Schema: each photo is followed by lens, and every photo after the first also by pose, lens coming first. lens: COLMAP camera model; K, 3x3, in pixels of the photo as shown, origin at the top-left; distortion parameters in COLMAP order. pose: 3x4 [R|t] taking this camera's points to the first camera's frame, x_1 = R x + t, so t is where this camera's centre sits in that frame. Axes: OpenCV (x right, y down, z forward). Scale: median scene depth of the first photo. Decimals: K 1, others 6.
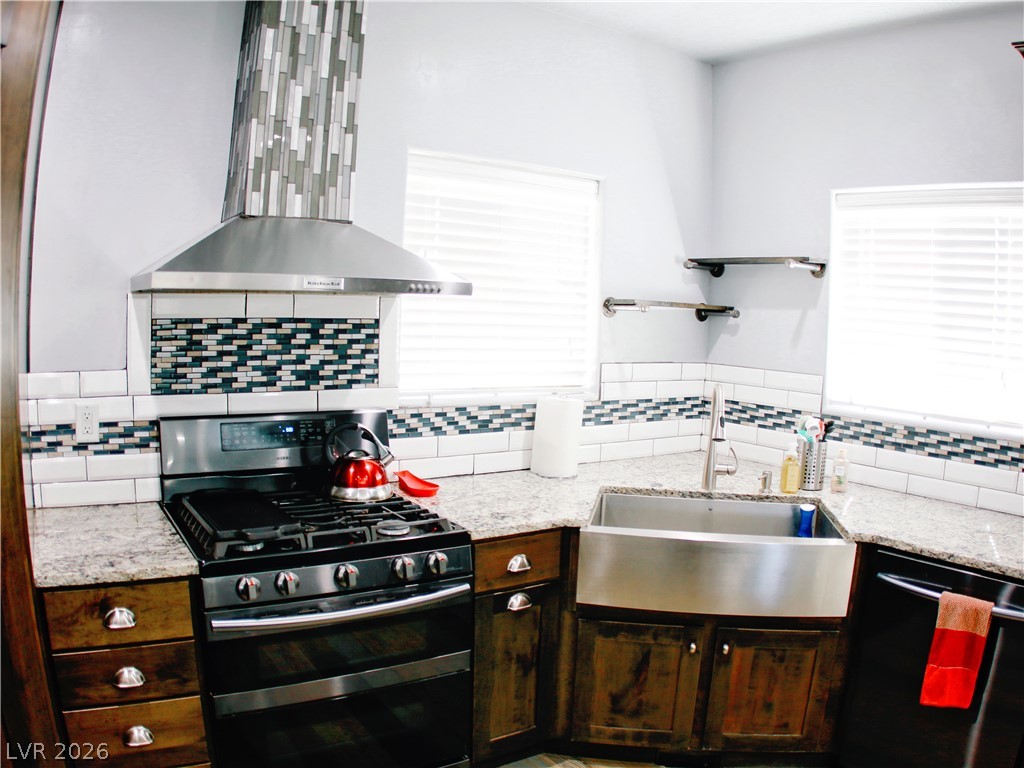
lens RADIAL K [[787.9, 0, 522.6], [0, 787.9, 392.1], [0, 0, 1]] dist [-0.333181, 0.112678]
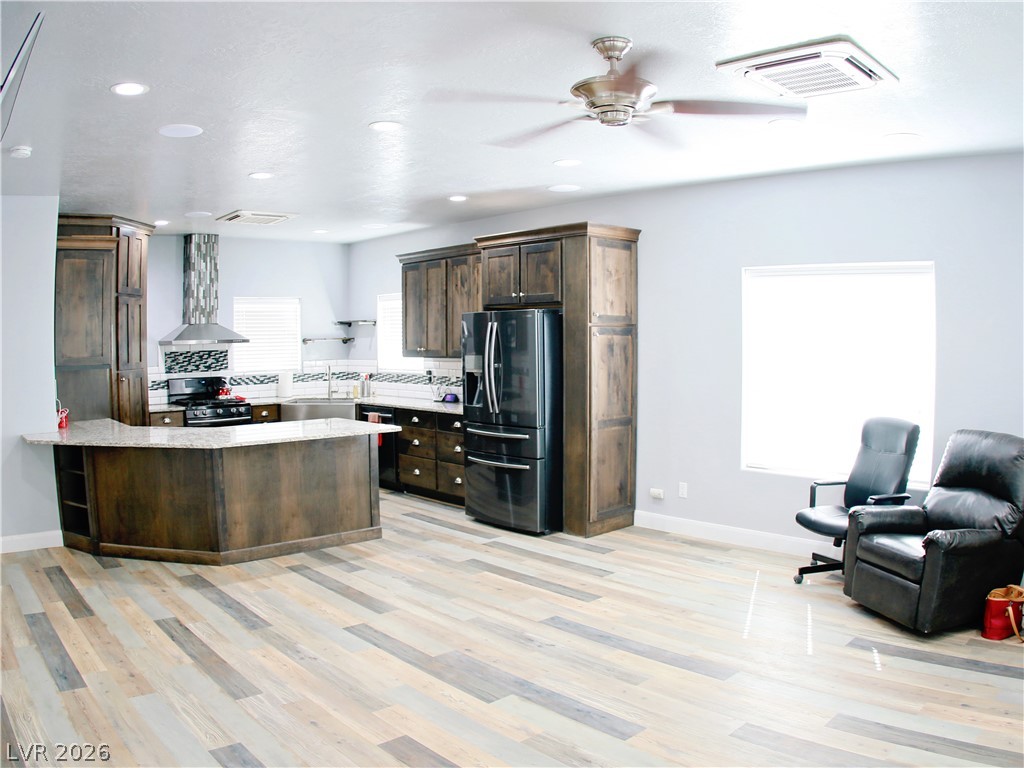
lens RADIAL K [[787.9, 0, 522.6], [0, 787.9, 392.1], [0, 0, 1]] dist [-0.333181, 0.112678]
pose [[0.986494, -0.052724, 0.155078, 0.592461], [0.056956, 0.998112, -0.022972, 0.248023], [-0.153574, 0.031495, 0.987635, -2.514677]]
